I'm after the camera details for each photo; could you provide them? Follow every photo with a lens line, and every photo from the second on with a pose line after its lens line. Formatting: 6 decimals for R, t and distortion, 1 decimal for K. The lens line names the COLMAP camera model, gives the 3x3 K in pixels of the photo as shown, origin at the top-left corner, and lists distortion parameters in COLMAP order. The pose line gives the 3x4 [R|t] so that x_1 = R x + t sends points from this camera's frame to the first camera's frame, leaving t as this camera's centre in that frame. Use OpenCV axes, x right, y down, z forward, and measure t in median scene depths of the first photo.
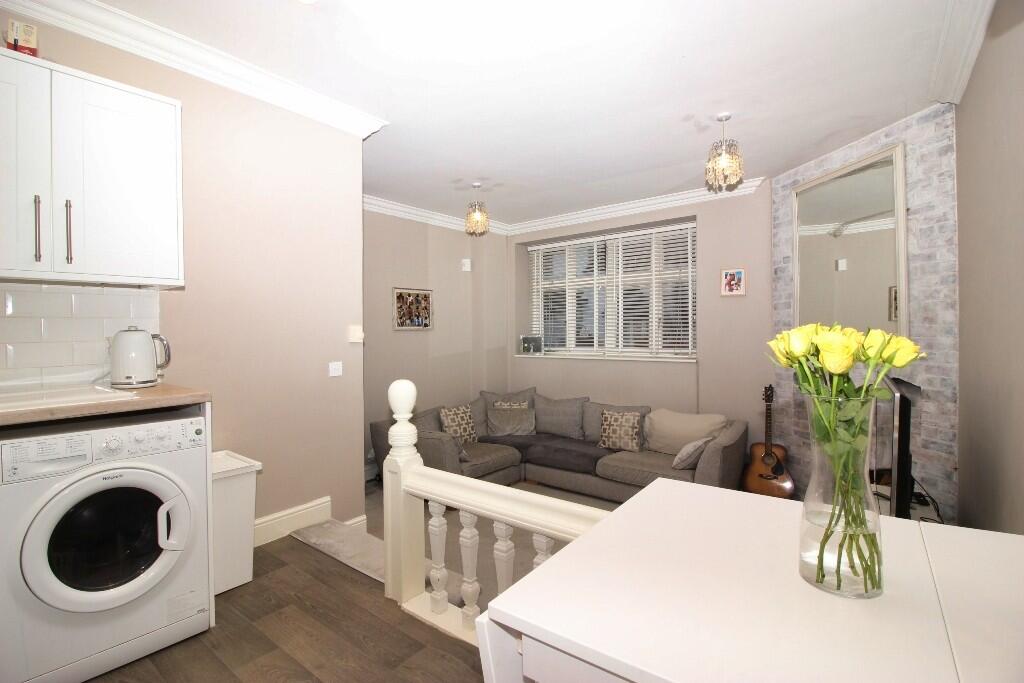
lens RADIAL K [[470.3, 0, 512.0], [0, 470.3, 341.5], [0, 0, 1]] dist [0.009978, -0.013741]
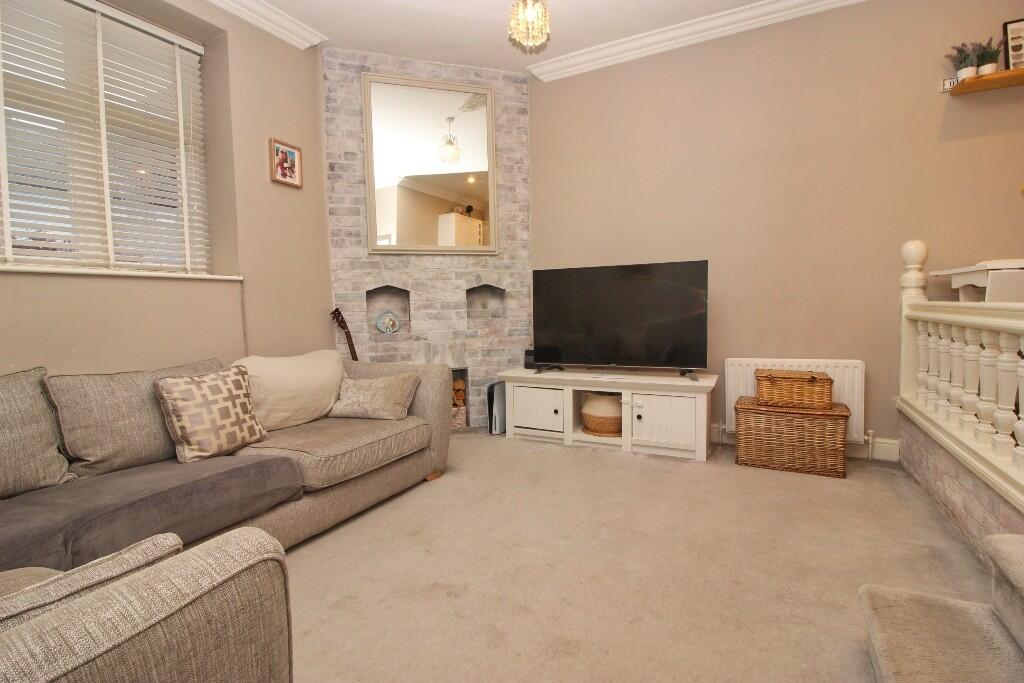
lens RADIAL K [[471.1, 0, 508.9], [0, 471.1, 336.1], [0, 0, 1]] dist [0.001564, -0.013978]
pose [[-0.149703, -0.044652, 0.987722, -0.274839], [0.044075, 0.997685, 0.051782, 0.104588], [-0.987748, 0.051286, -0.147388, 0.788696]]
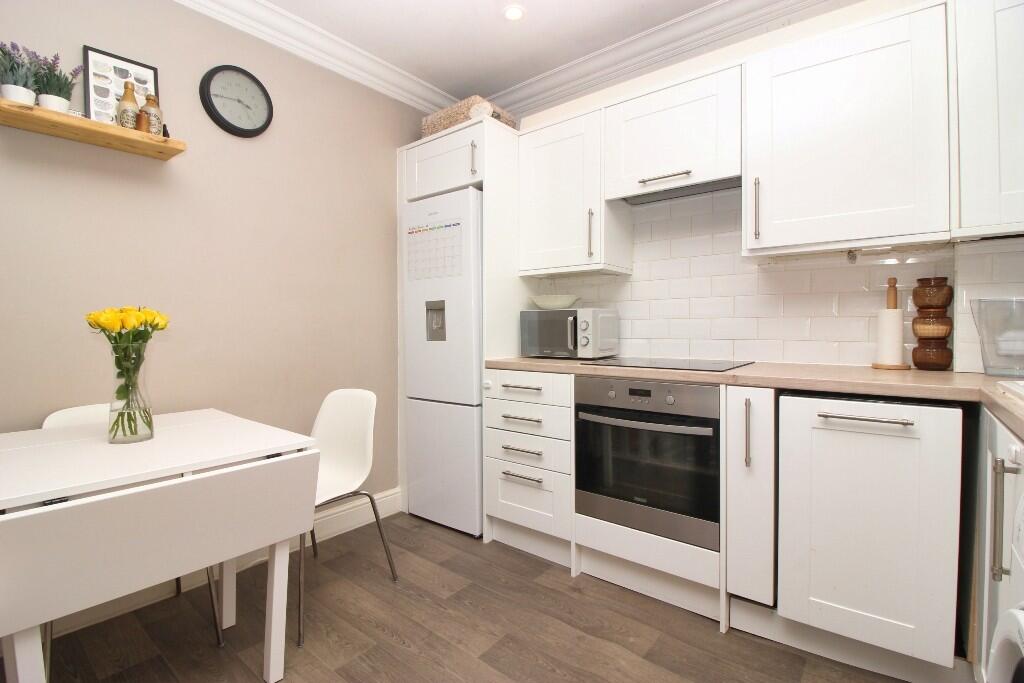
lens RADIAL K [[471.1, 0, 508.9], [0, 471.1, 336.1], [0, 0, 1]] dist [0.001564, -0.013978]
pose [[-0.999733, 0.019677, 0.012115, -0.140750], [0.020132, 0.999050, 0.038644, 0.003733], [-0.011343, 0.038878, -0.999180, 0.465645]]
